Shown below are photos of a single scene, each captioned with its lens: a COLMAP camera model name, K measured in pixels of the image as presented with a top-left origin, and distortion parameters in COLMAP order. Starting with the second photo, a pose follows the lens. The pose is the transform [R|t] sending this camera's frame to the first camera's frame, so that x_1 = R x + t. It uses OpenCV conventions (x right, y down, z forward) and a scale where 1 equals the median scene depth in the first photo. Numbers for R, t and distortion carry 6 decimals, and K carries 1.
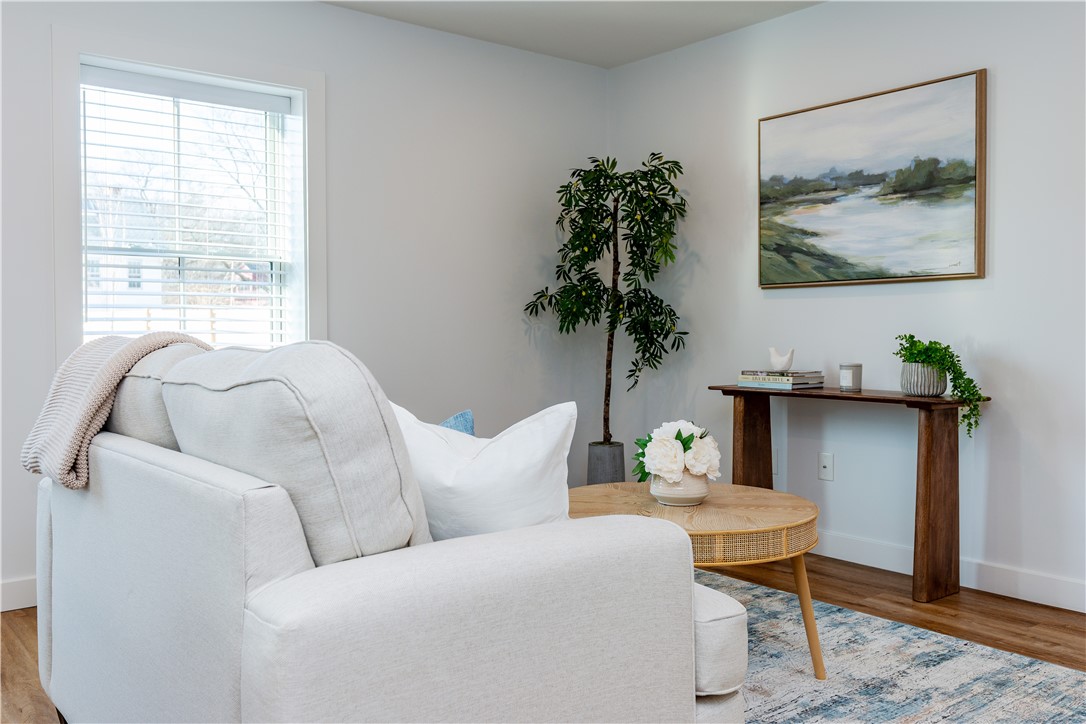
lens RADIAL K [[948.5, 0, 543.0], [0, 948.5, 362.0], [0, 0, 1]] dist [-0.001180, -0.004913]
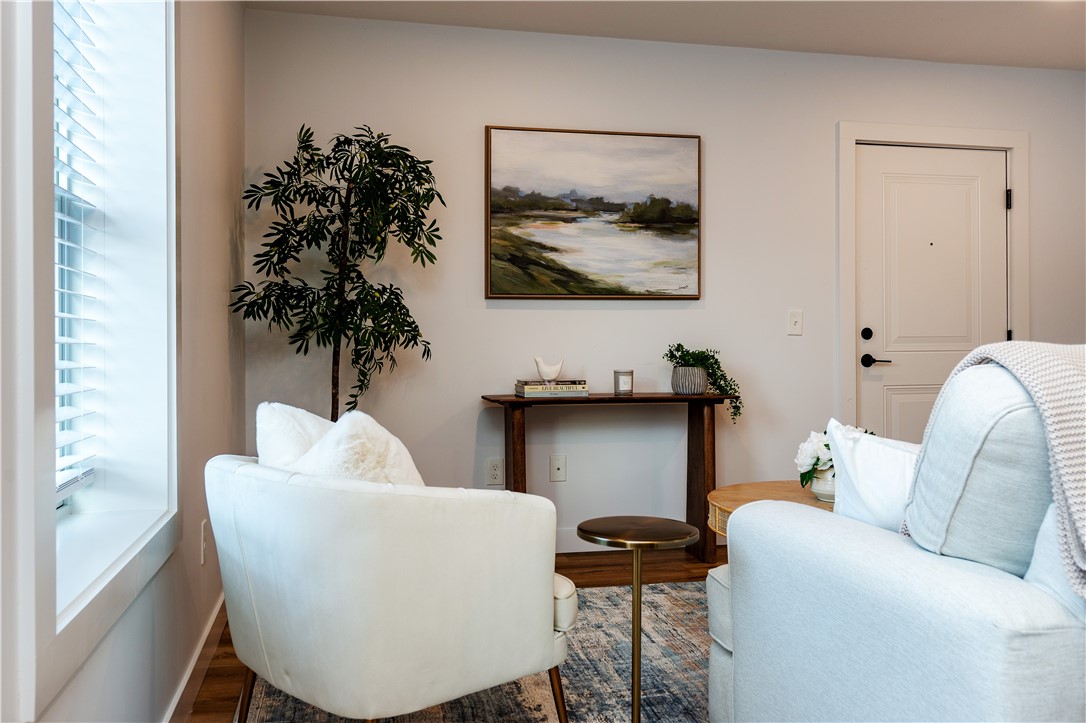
lens RADIAL K [[878.7, 0, 543.0], [0, 878.7, 361.5], [0, 0, 1]] dist [-0.003446, -0.006132]
pose [[0.437483, -0.017555, 0.899055, -0.614810], [0.031058, 0.999508, 0.004403, -0.015093], [-0.898690, 0.025997, 0.437813, 0.600038]]
